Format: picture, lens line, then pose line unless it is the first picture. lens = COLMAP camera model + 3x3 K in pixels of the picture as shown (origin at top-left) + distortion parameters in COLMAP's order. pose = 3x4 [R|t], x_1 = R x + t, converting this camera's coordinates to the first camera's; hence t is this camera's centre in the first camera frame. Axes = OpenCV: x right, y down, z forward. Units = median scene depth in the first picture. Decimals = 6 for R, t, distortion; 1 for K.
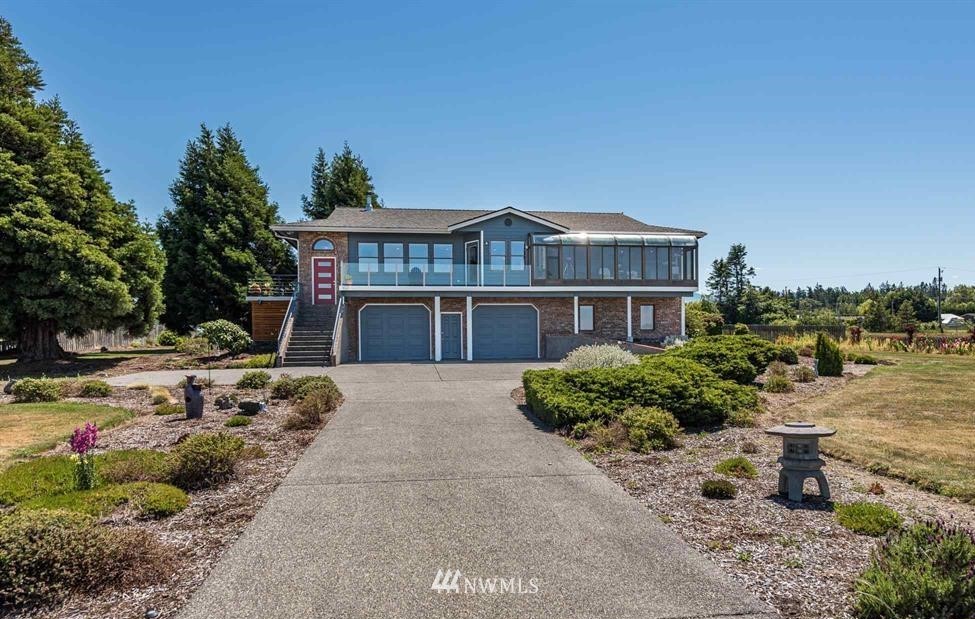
lens RADIAL K [[636.1, 0, 488.6], [0, 636.1, 317.4], [0, 0, 1]] dist [0.002719, -0.000682]
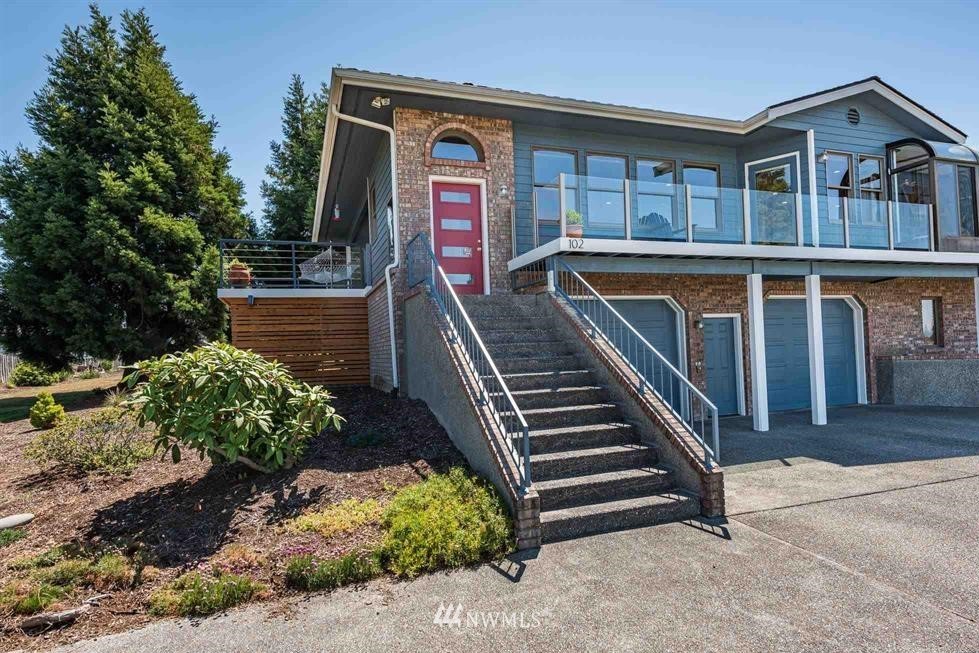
lens RADIAL K [[551.8, 0, 488.6], [0, 551.8, 321.1], [0, 0, 1]] dist [-0.000210, -0.000344]
pose [[0.977334, -0.016951, 0.211023, -0.232117], [0.021267, 0.999608, -0.018197, 0.000635], [-0.210632, 0.022272, 0.977312, 0.490090]]
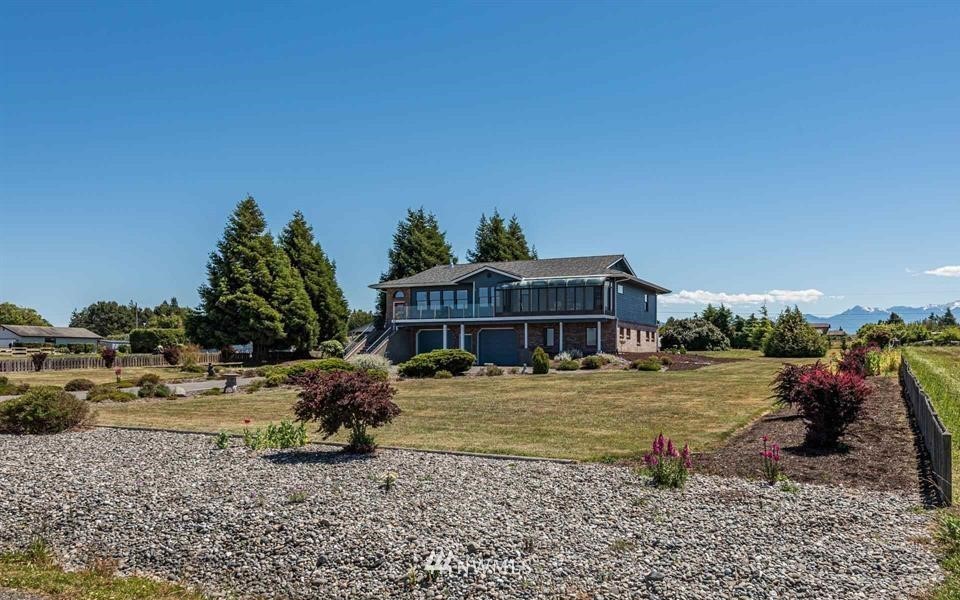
lens RADIAL K [[675.6, 0, 480.4], [0, 675.6, 300.5], [0, 0, 1]] dist [0.001703, 0.000220]
pose [[0.843553, -0.040038, -0.535551, 0.645724], [0.010529, 0.998258, -0.058046, 0.003915], [0.536943, 0.043326, 0.842505, -0.275193]]
